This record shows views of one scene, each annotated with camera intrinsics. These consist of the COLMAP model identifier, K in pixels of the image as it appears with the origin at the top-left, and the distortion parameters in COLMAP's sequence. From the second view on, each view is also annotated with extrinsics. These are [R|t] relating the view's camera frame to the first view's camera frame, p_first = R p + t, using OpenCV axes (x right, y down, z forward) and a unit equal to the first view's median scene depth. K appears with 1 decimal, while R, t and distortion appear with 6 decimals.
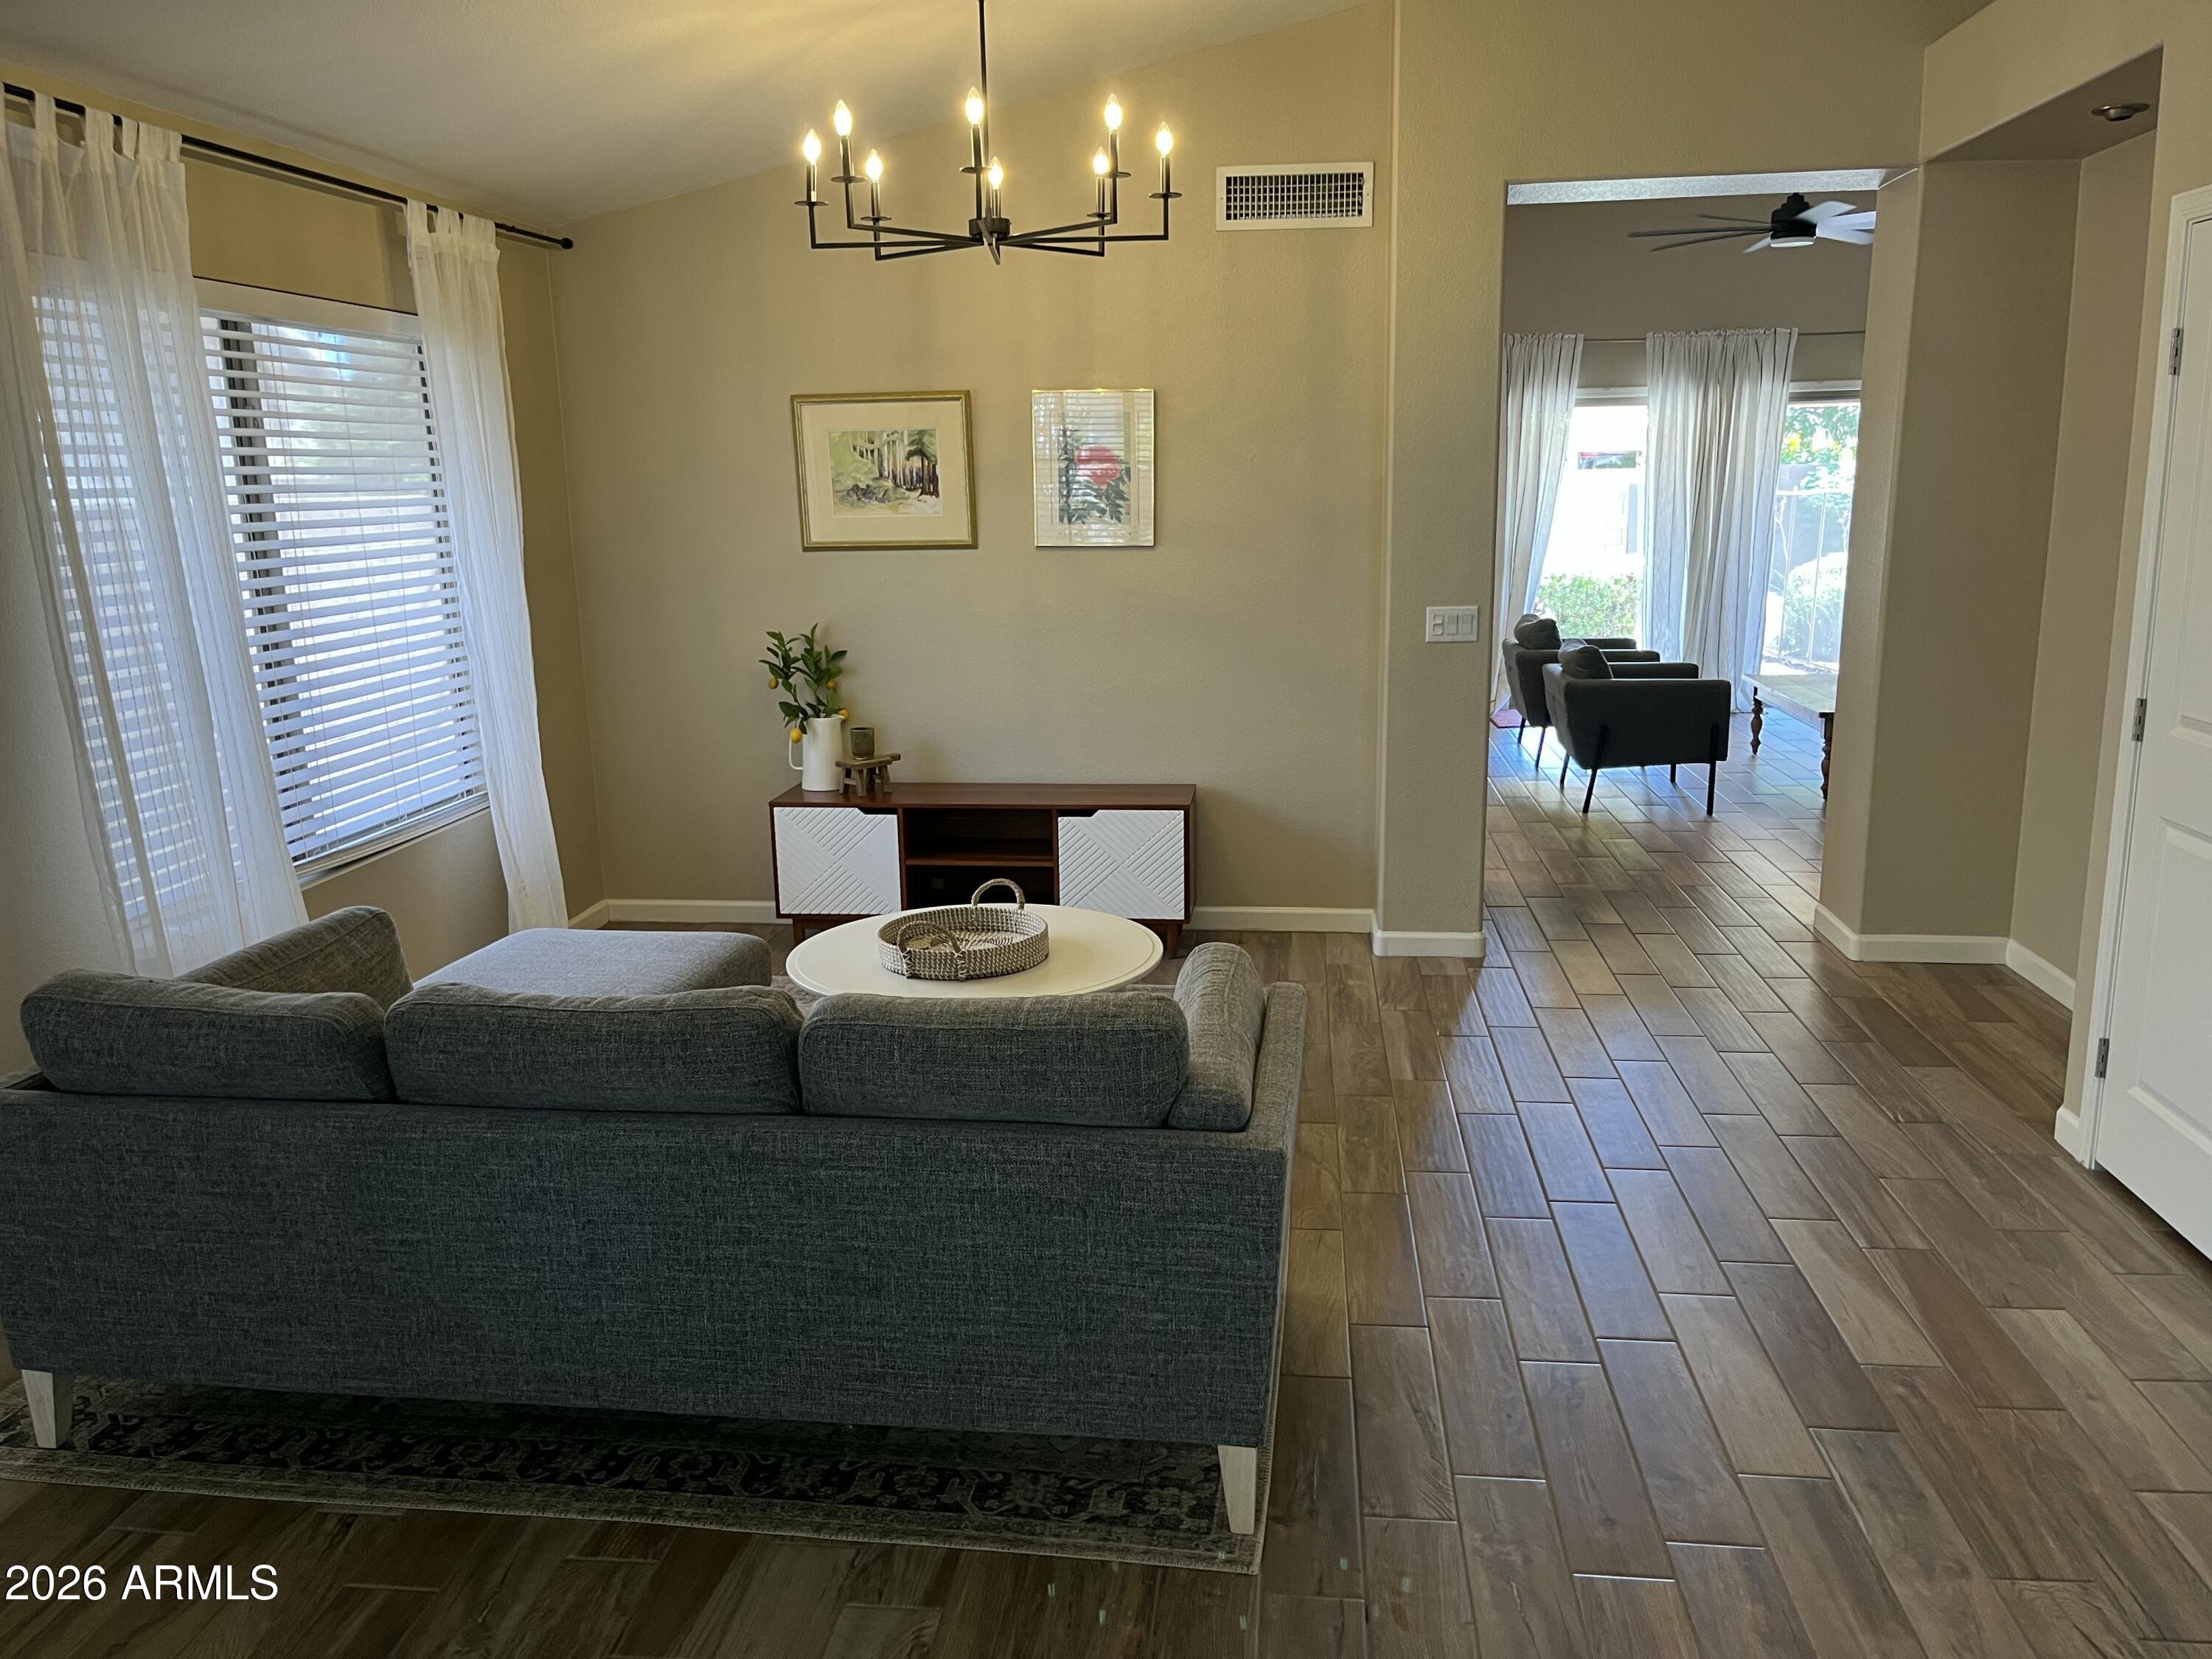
lens RADIAL K [[1691.7, 0, 1105.4], [0, 1691.7, 863.7], [0, 0, 1]] dist [0.055552, -0.080268]
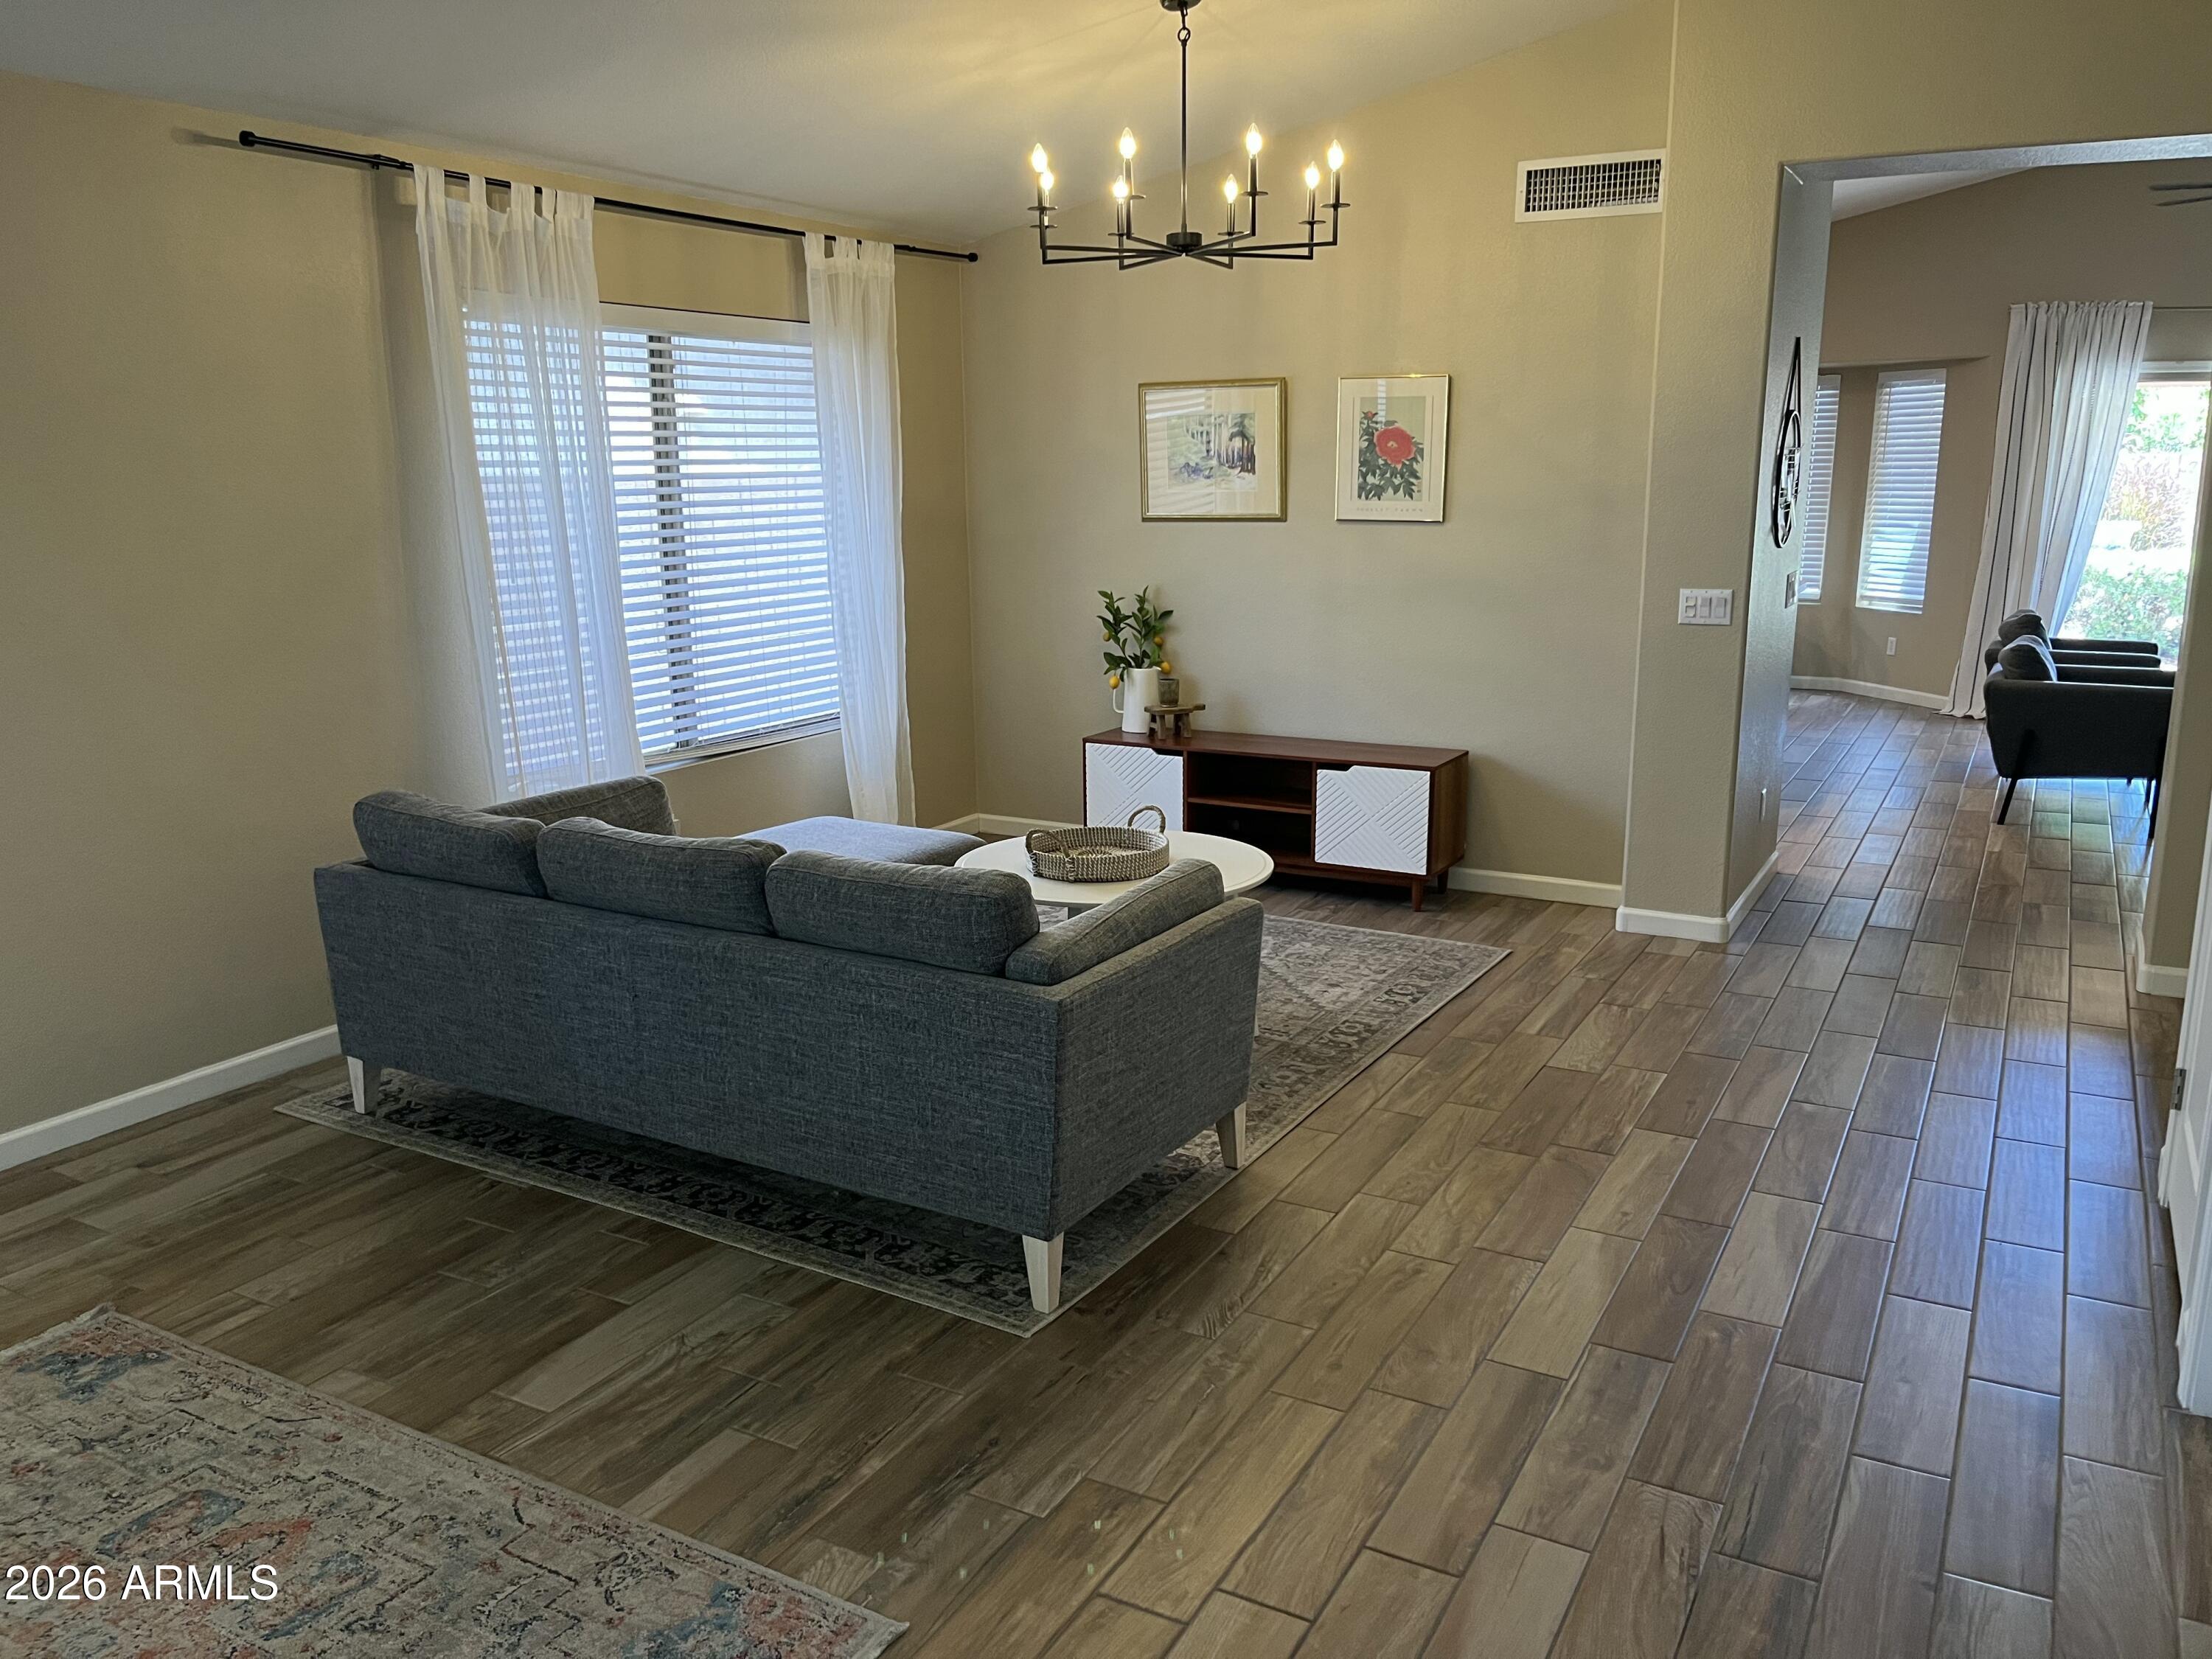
lens RADIAL K [[1691.7, 0, 1096.4], [0, 1691.7, 858.2], [0, 0, 1]] dist [0.055552, -0.080268]
pose [[0.920670, 0.098812, -0.377628, 0.385719], [-0.094781, 0.995067, 0.029295, 0.016292], [0.378660, 0.008821, 0.925494, -0.095667]]
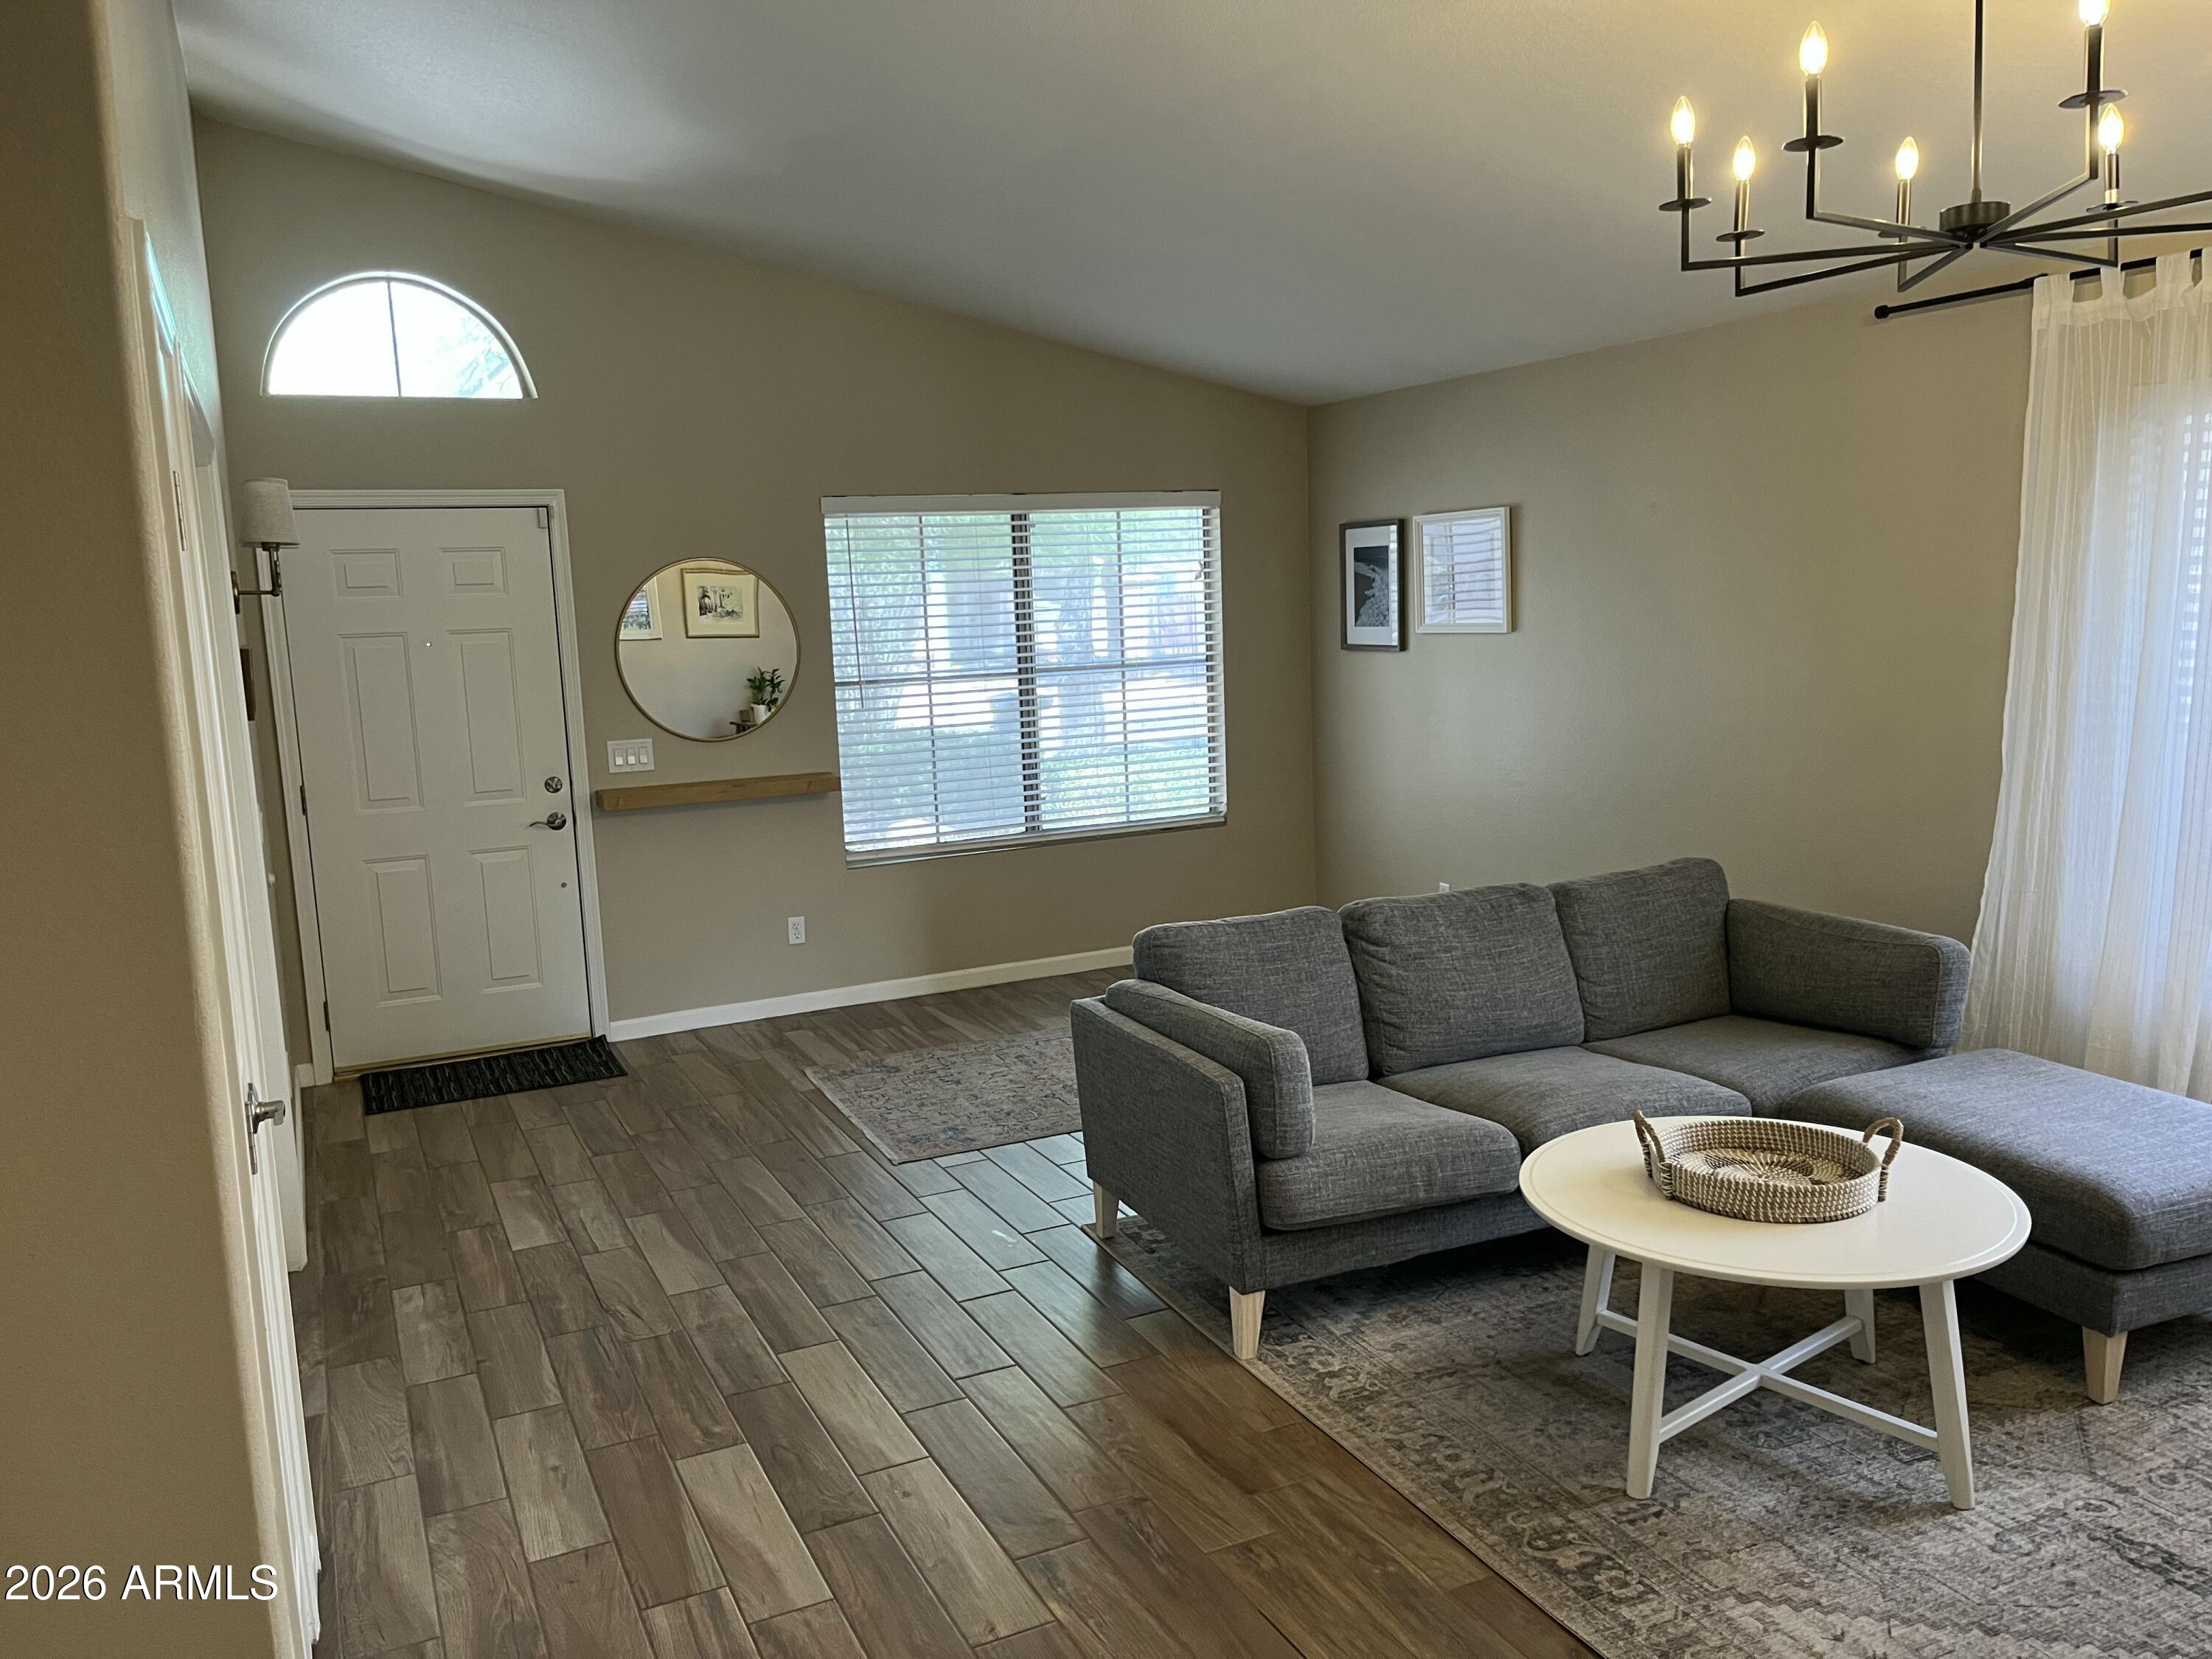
lens RADIAL K [[1691.7, 0, 1102.5], [0, 1691.7, 834.2], [0, 0, 1]] dist [0.055552, -0.080268]
pose [[-0.849106, 0.129103, -0.512203, 0.629093], [-0.061636, 0.938832, 0.338814, -0.390175], [0.524615, 0.319259, -0.789210, 1.543972]]
